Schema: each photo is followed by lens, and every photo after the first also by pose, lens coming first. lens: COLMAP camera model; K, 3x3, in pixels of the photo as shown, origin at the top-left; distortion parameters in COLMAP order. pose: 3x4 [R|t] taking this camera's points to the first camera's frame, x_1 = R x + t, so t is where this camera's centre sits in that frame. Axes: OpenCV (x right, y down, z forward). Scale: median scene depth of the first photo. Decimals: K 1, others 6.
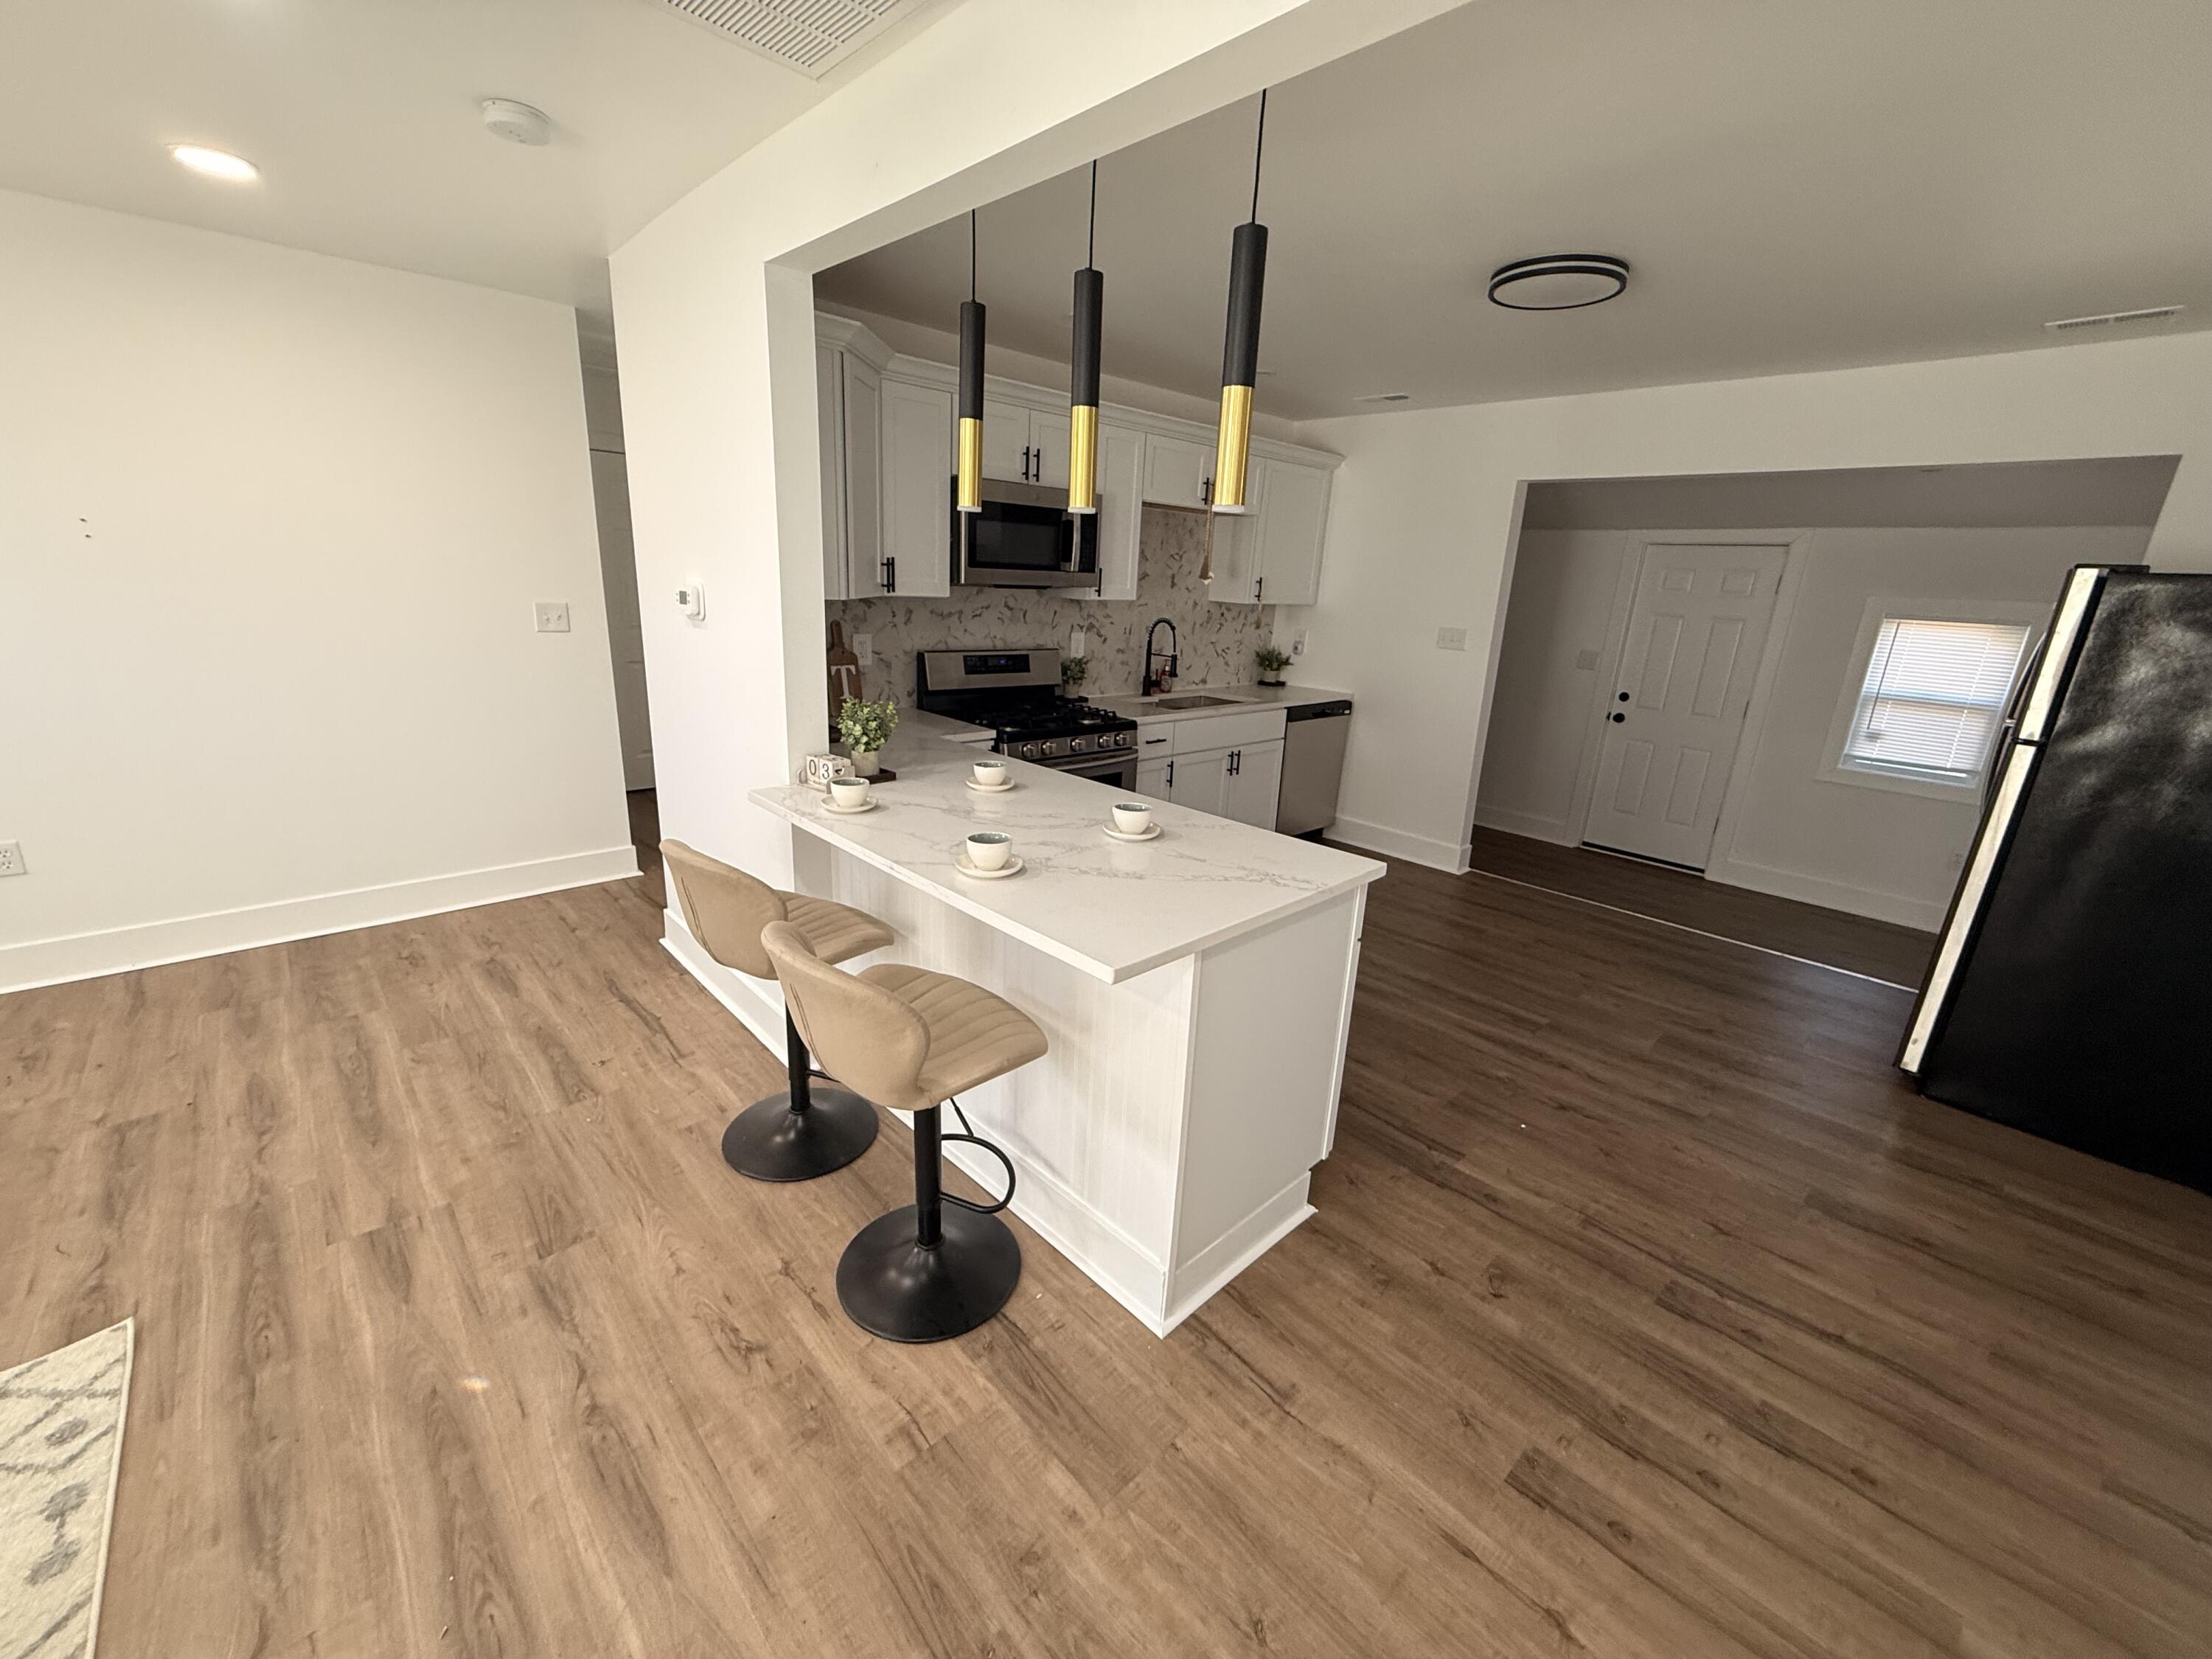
lens RADIAL K [[883.3, 0, 1104.5], [0, 883.3, 834.9], [0, 0, 1]] dist [0.001907, -0.000820]
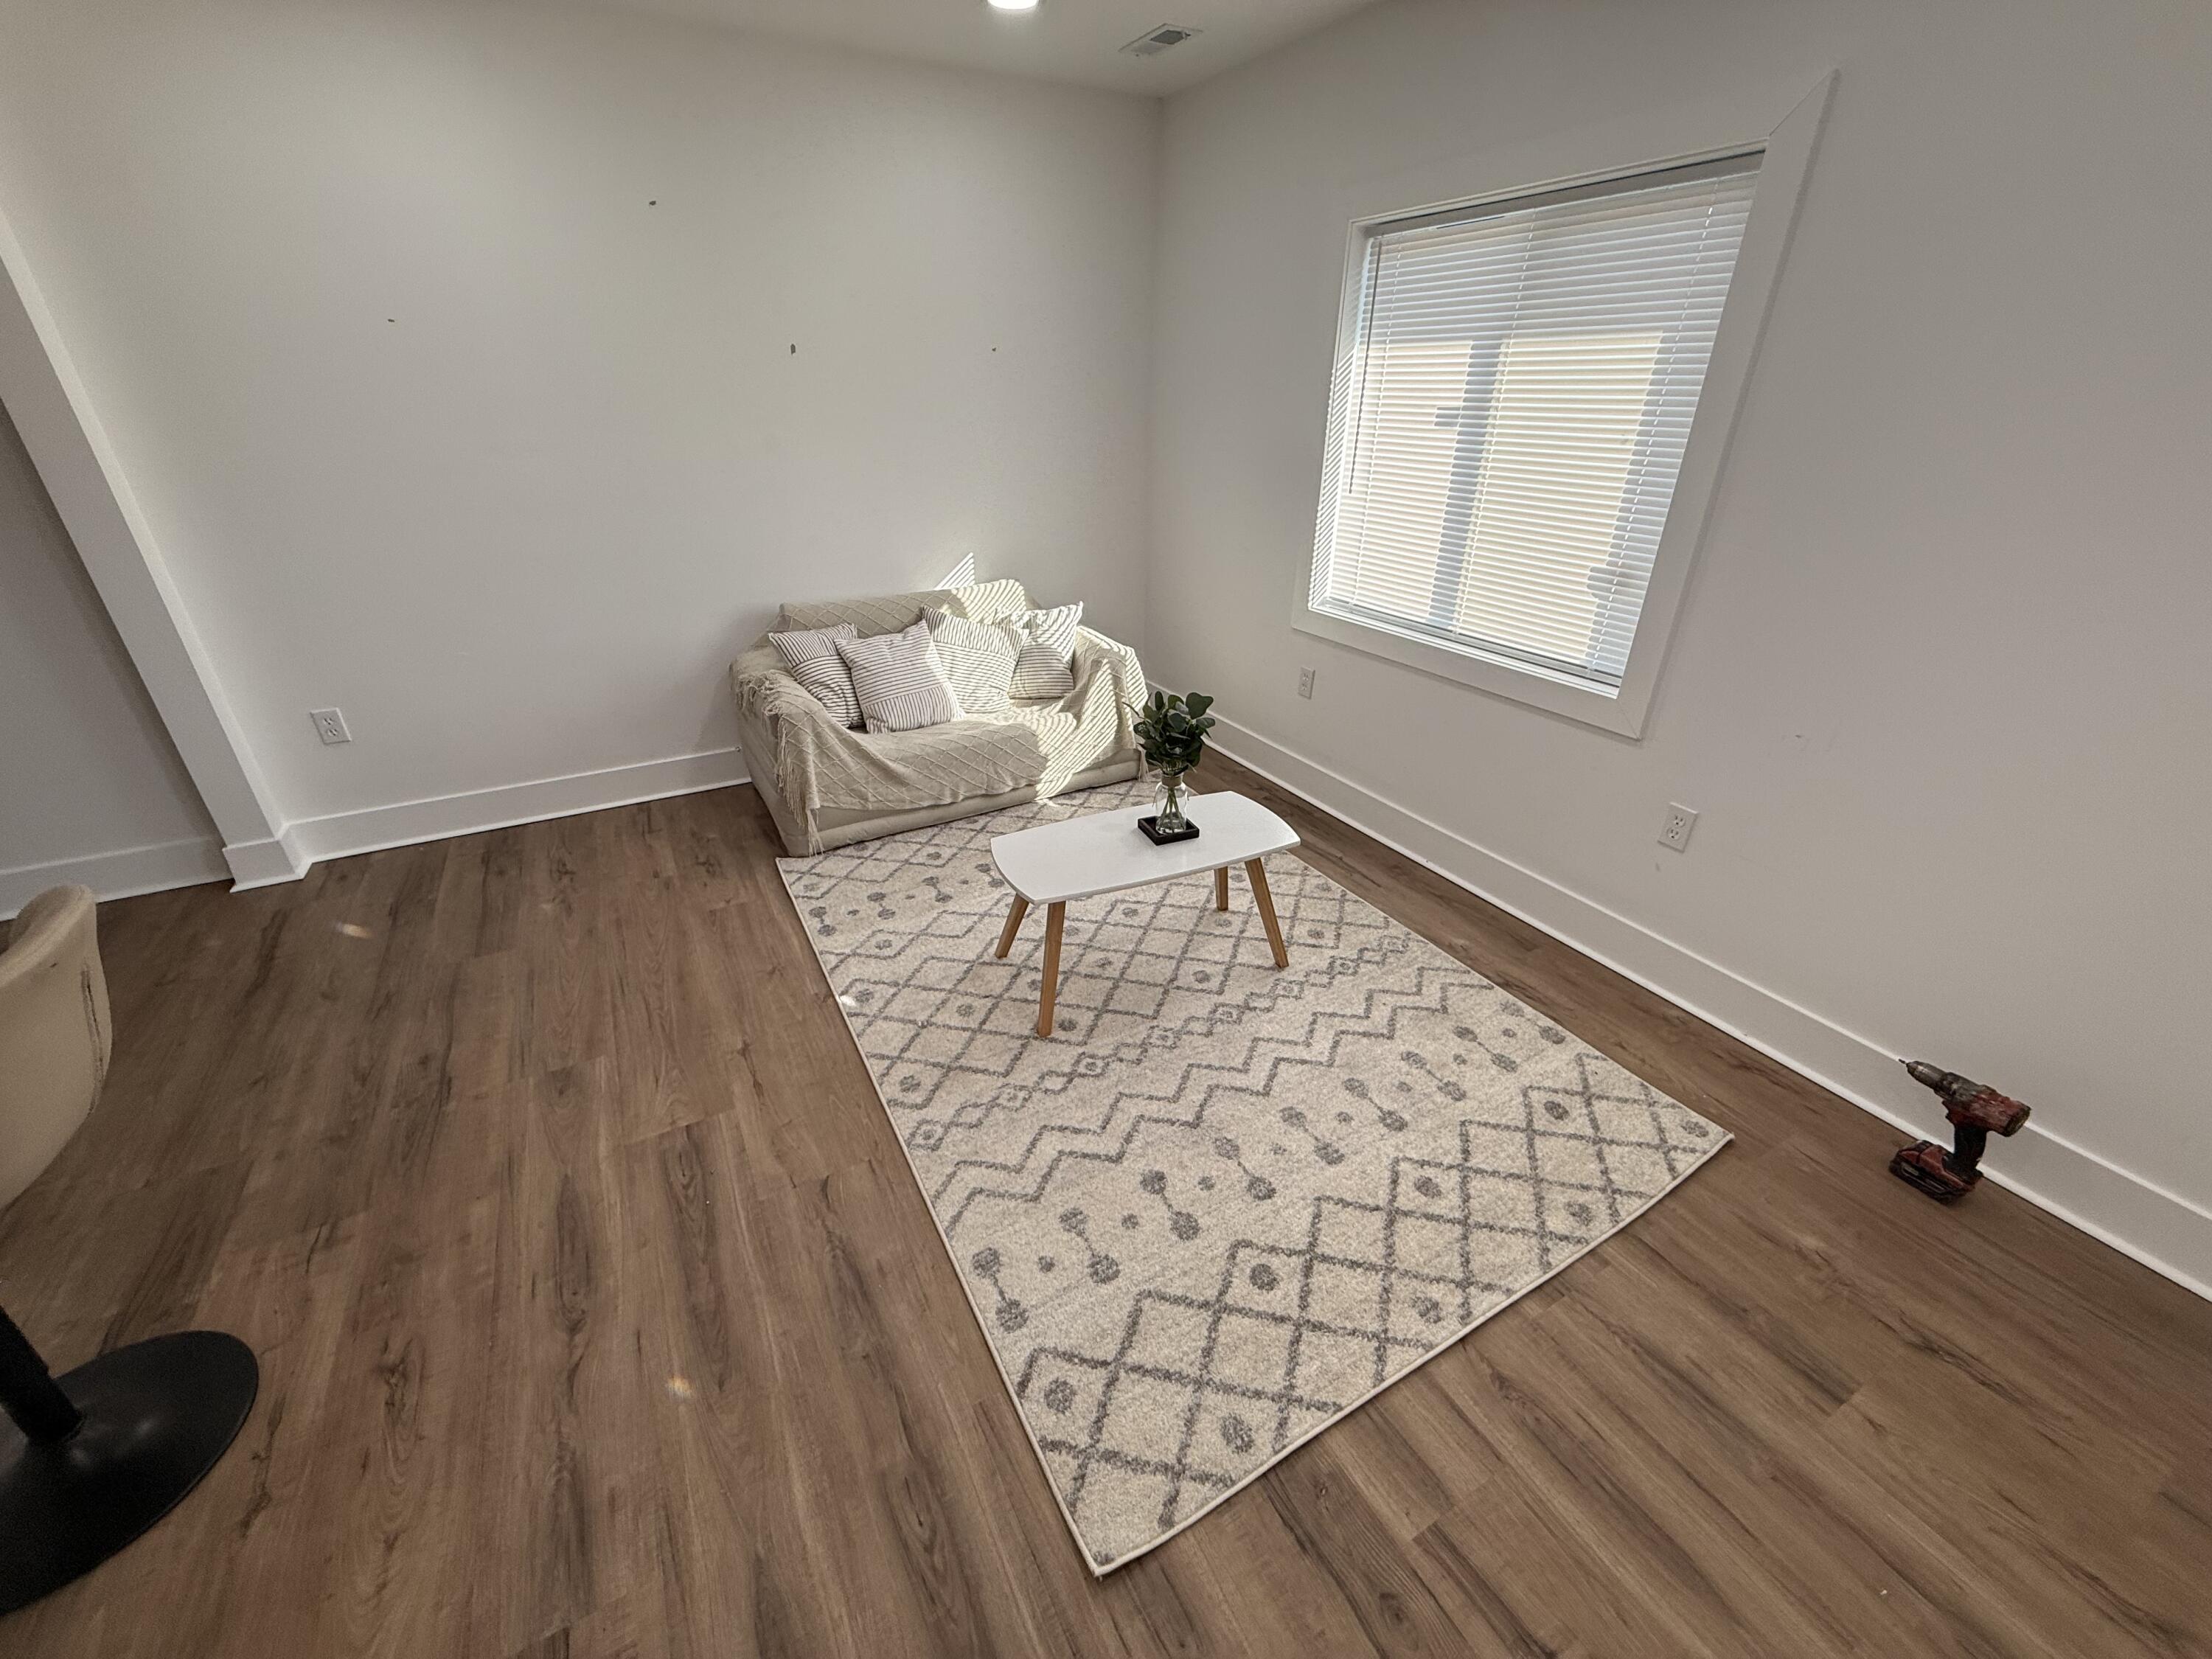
lens RADIAL K [[883.3, 0, 1102.0], [0, 883.3, 820.9], [0, 0, 1]] dist [0.001907, -0.000820]
pose [[-0.968946, -0.150607, 0.196116, -0.752174], [0.024070, 0.731901, 0.680986, -0.230662], [-0.246099, 0.664559, -0.705547, 0.715587]]
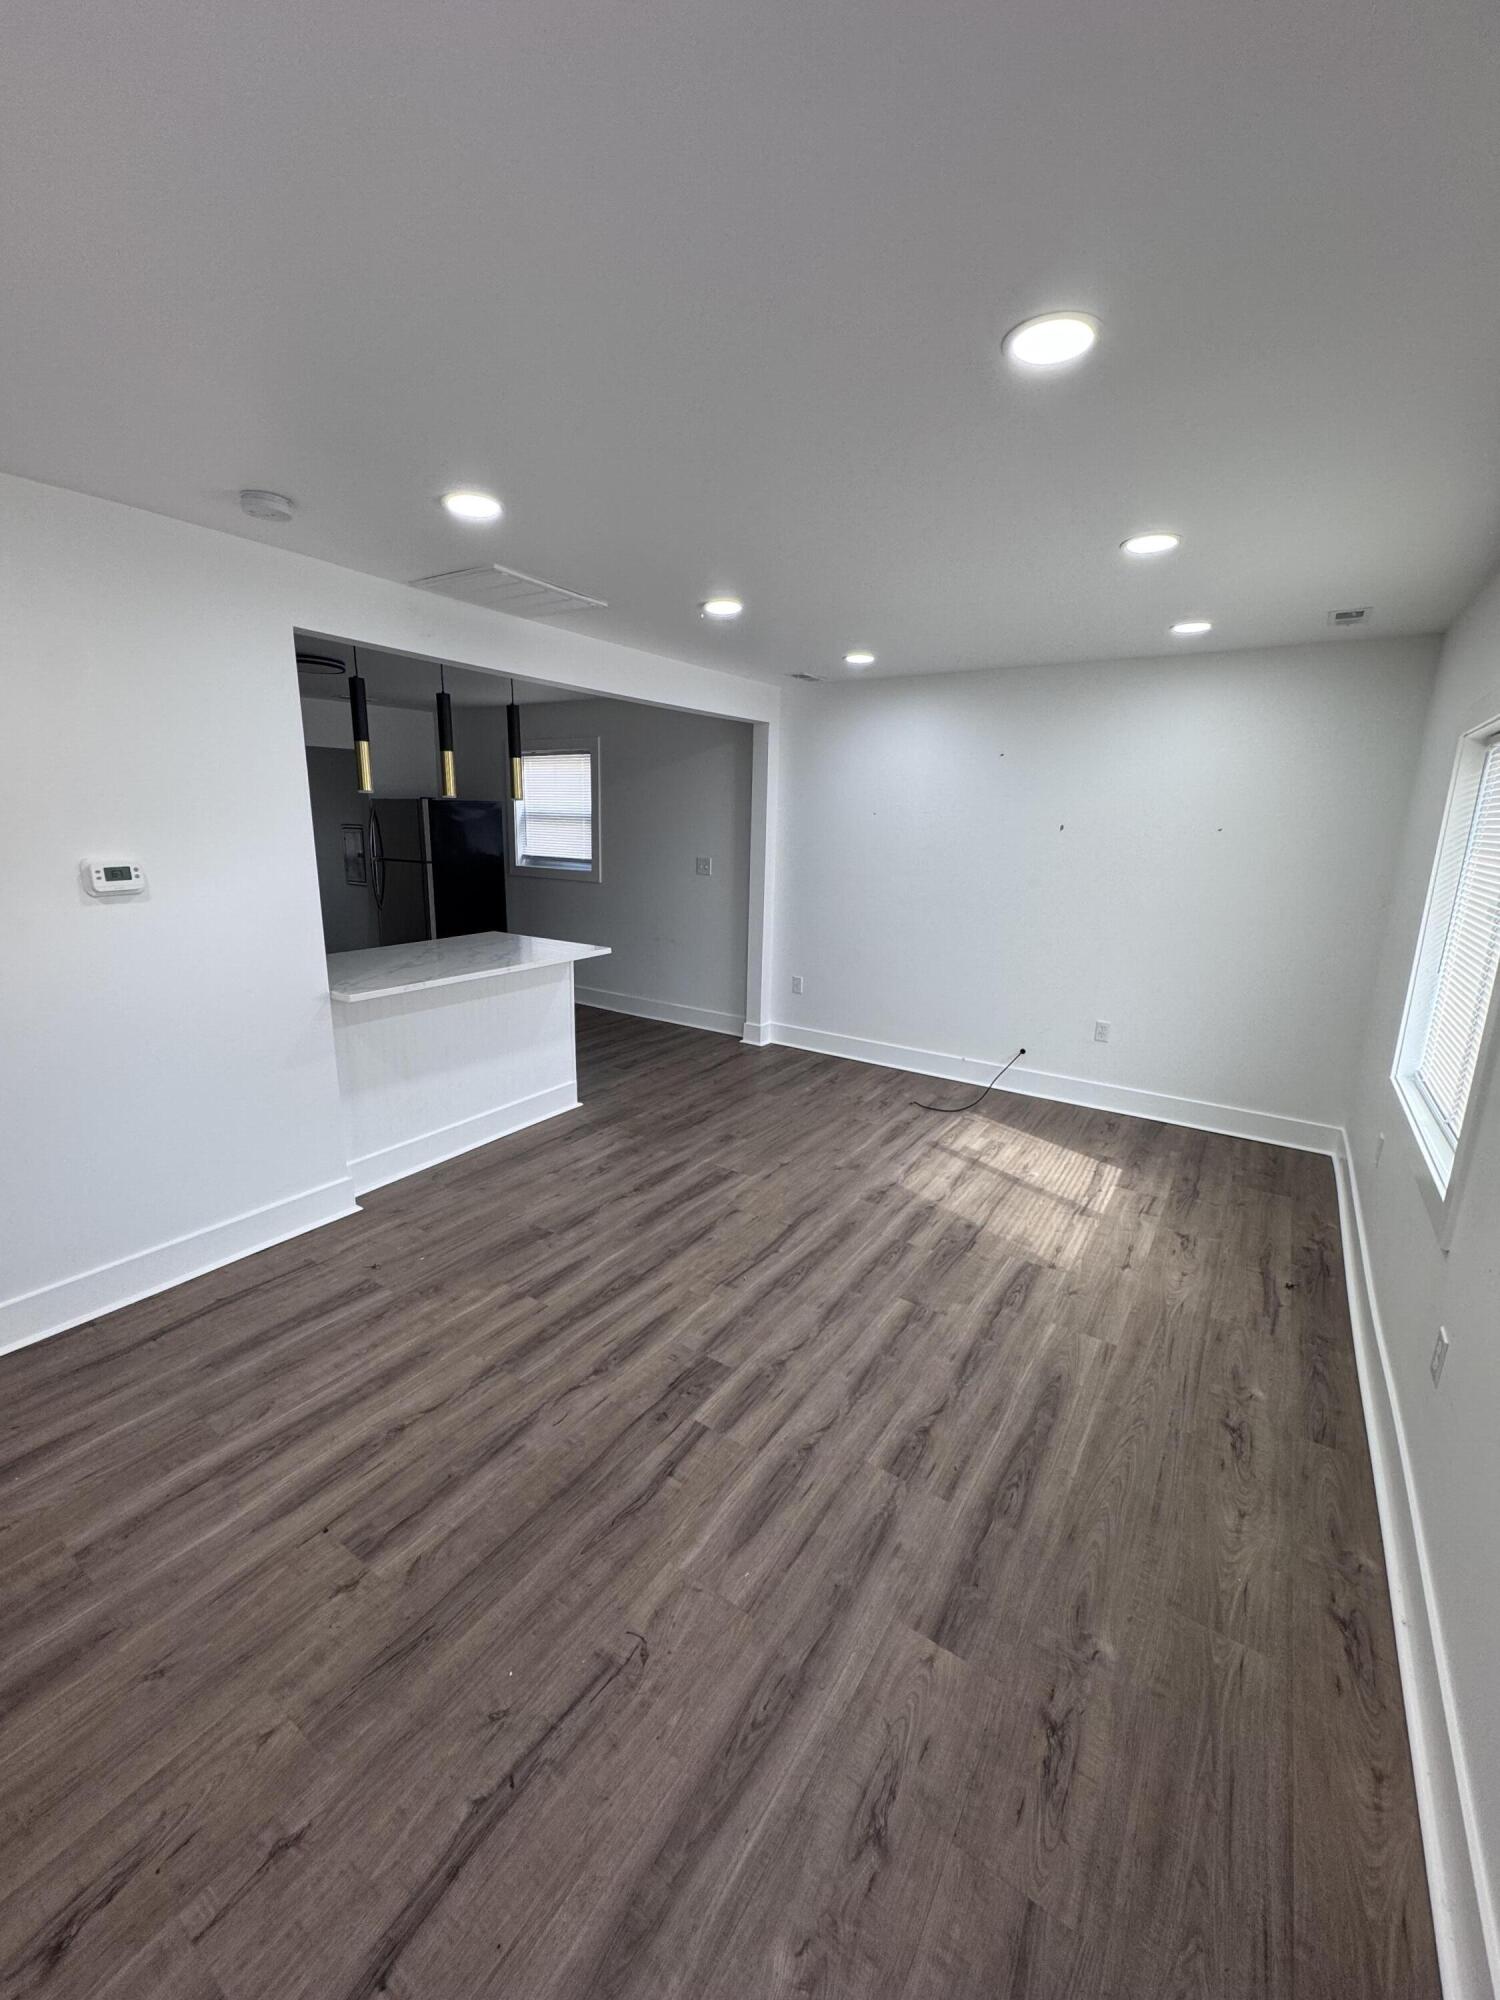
lens RADIAL K [[799.0, 0, 746.0], [0, 799.0, 995.5], [0, 0, 1]] dist [-0.007521, 0.000746]
pose [[-0.227189, -0.264642, 0.937203, -1.533664], [0.244986, 0.915888, 0.318010, -0.264243], [-0.942532, 0.301850, -0.143246, 0.534368]]
